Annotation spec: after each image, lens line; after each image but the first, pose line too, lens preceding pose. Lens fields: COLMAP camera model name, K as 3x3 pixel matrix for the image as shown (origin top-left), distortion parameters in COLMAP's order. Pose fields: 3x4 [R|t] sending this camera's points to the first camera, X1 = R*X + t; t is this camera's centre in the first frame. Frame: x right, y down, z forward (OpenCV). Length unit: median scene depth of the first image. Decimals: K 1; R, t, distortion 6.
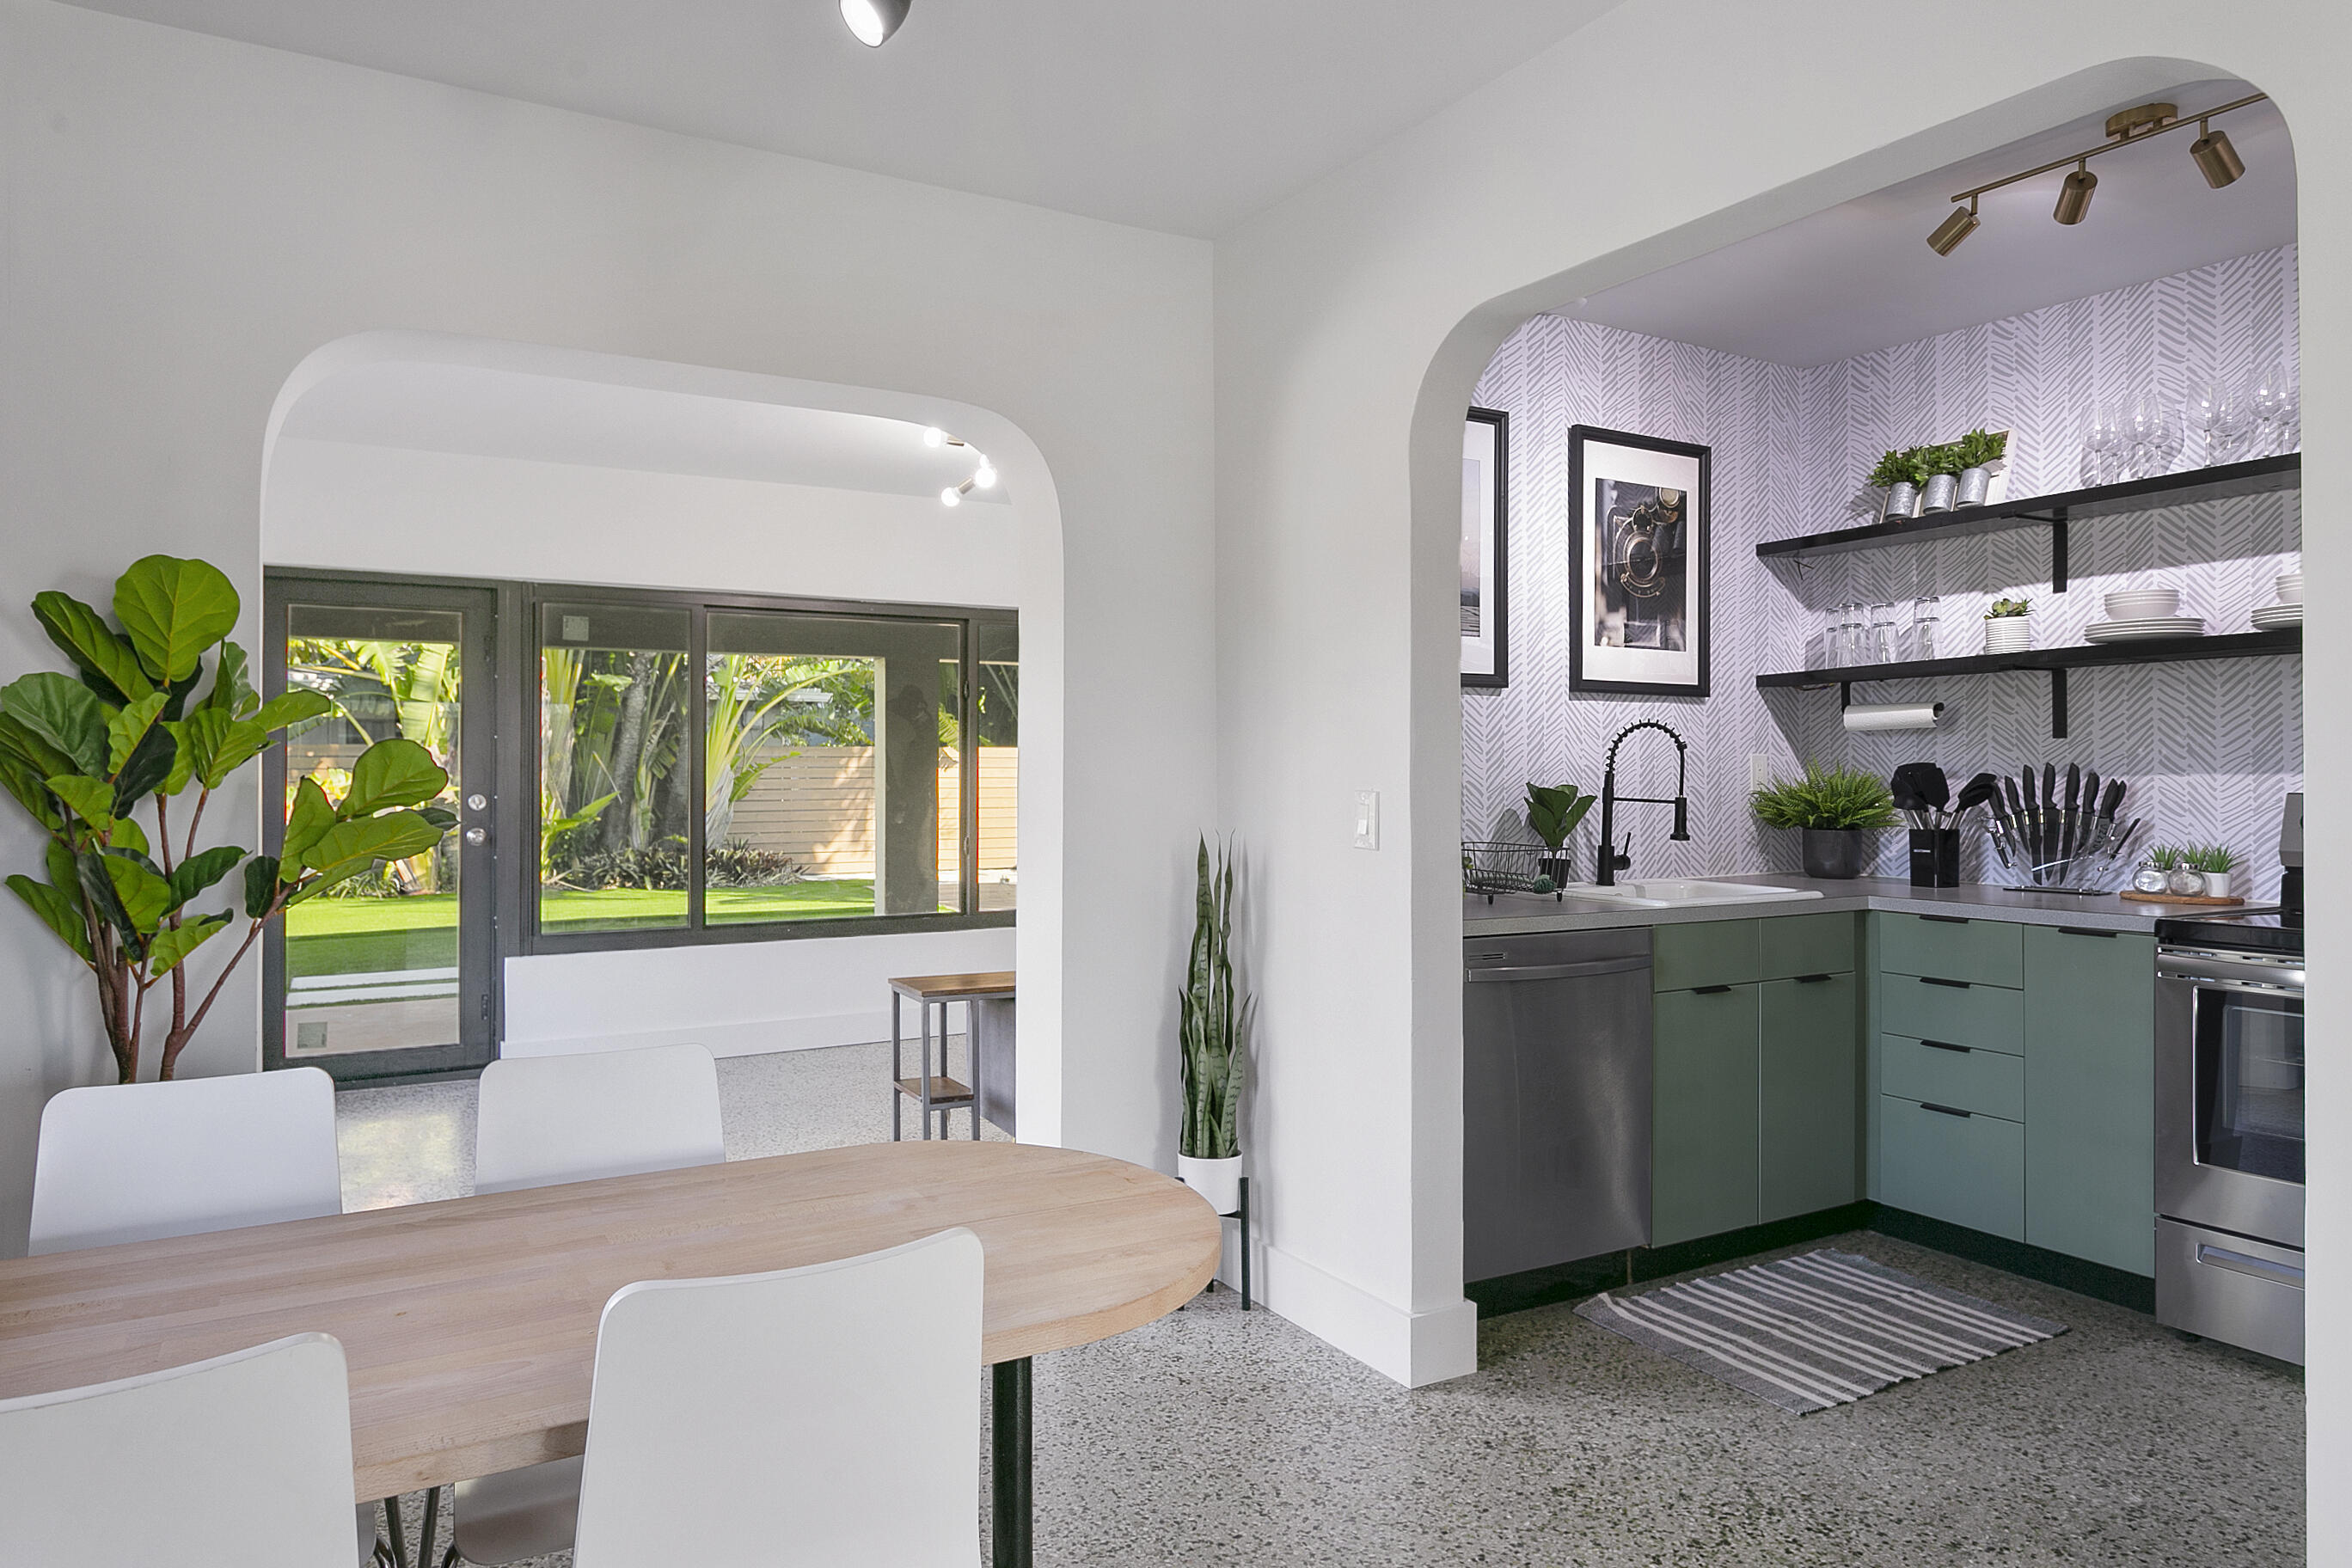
lens RADIAL K [[1491.8, 0, 1174.2], [0, 1491.8, 764.4], [0, 0, 1]] dist [0.036374, 0.000829]
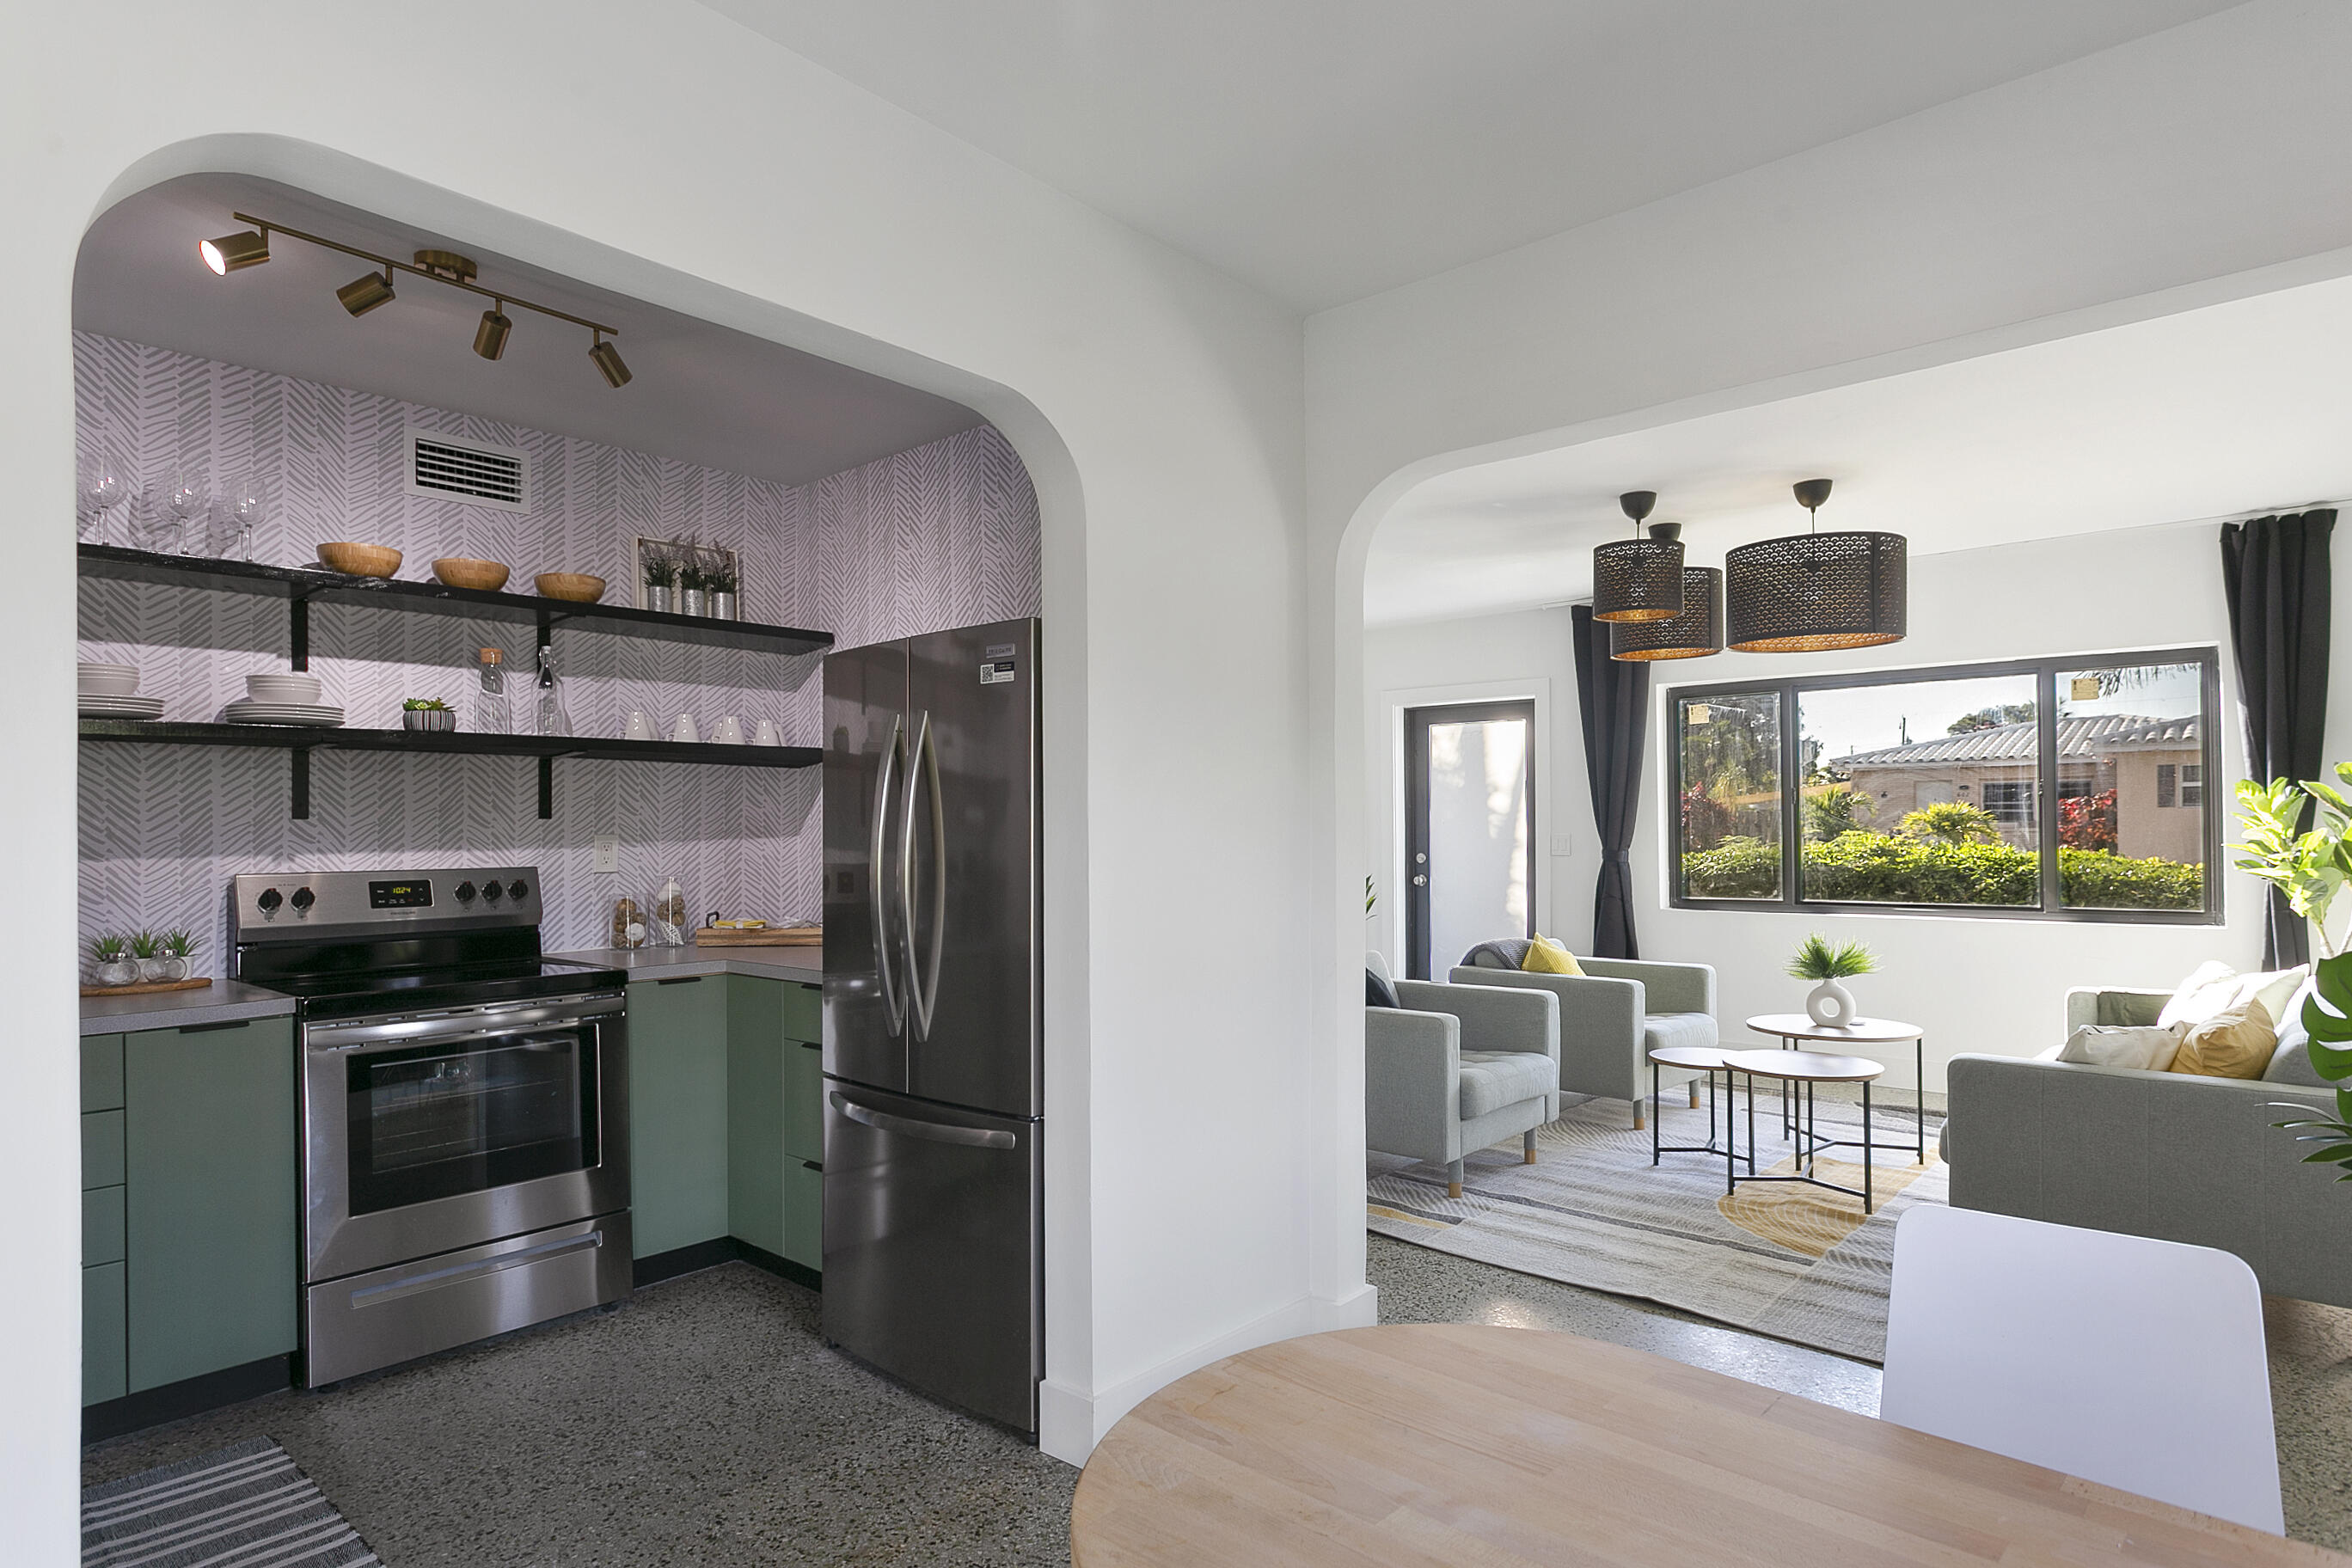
lens RADIAL K [[1300.1, 0, 1177.3], [0, 1300.1, 804.1], [0, 0, 1]] dist [-0.013998, 0.002226]
pose [[-0.348725, 0.024032, 0.936917, -0.391063], [0.017546, 0.999663, -0.019111, -0.001329], [-0.937061, 0.009775, -0.349029, 0.759285]]
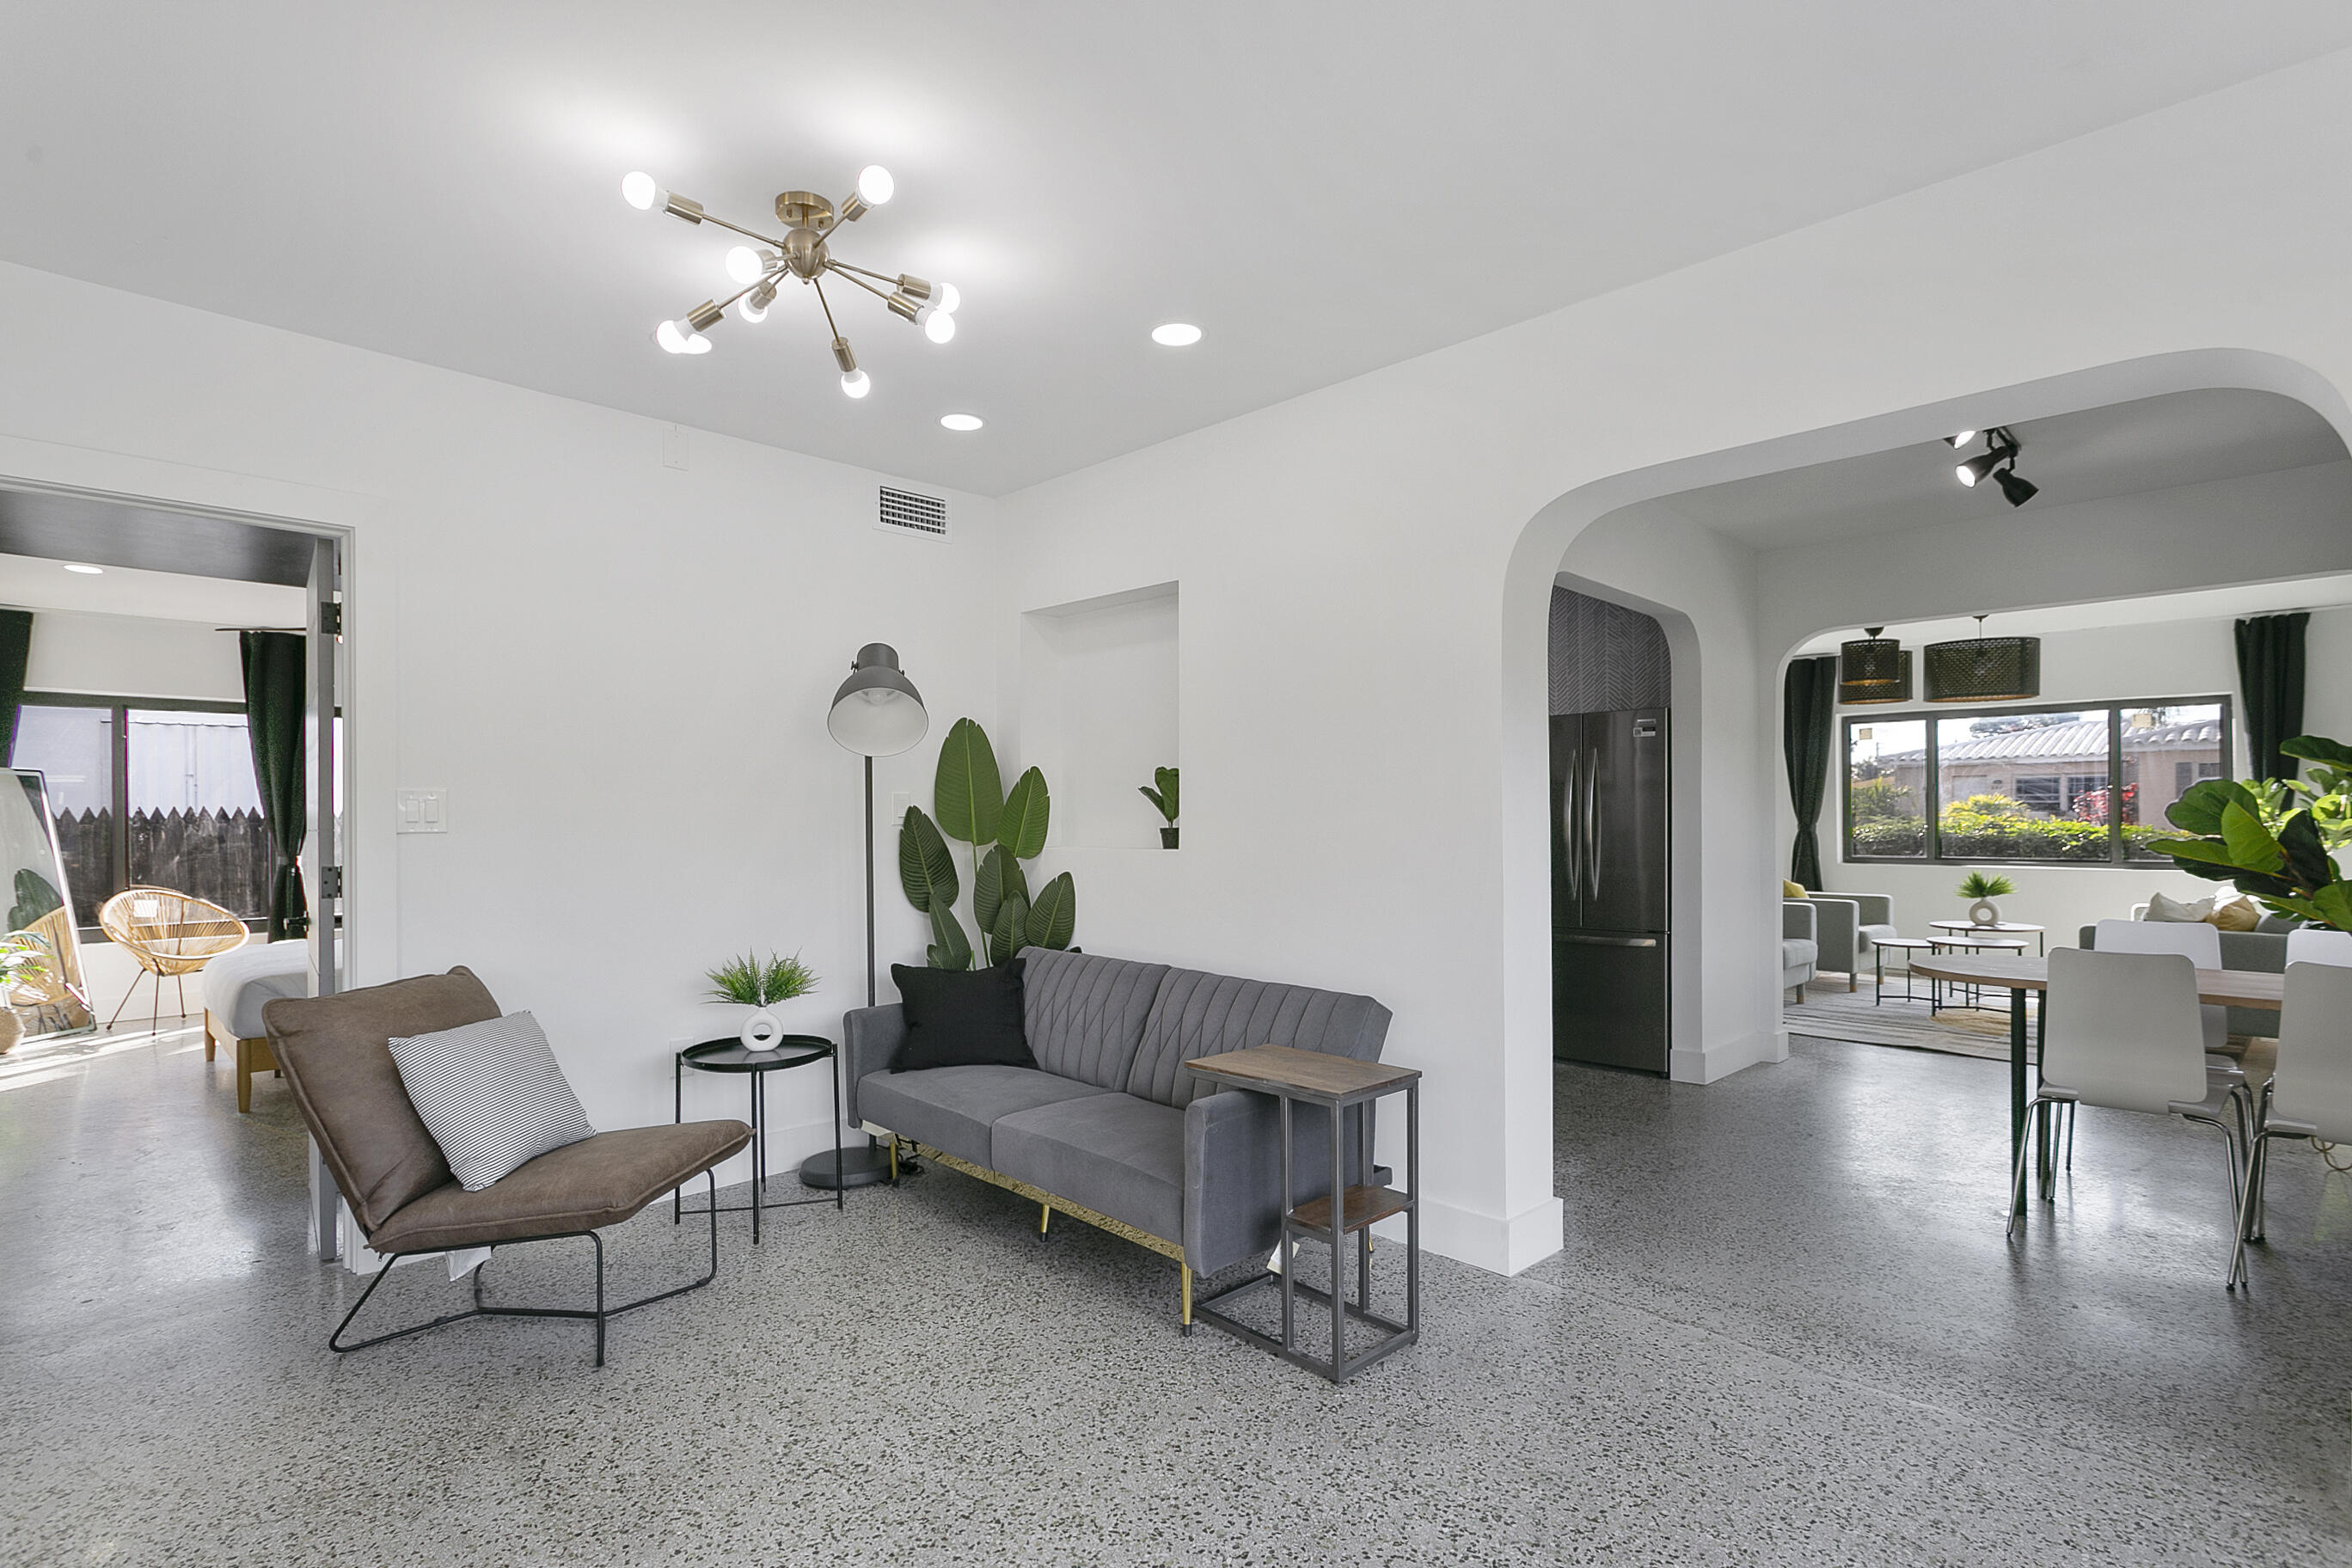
lens RADIAL K [[1128.9, 0, 1175.0], [0, 1128.9, 805.2], [0, 0, 1]] dist [-0.012596, -0.000700]
pose [[-0.274178, 0.014762, 0.961566, -1.118946], [0.014309, 0.999834, -0.011270, 0.011988], [-0.961572, 0.010669, -0.274344, 1.990179]]
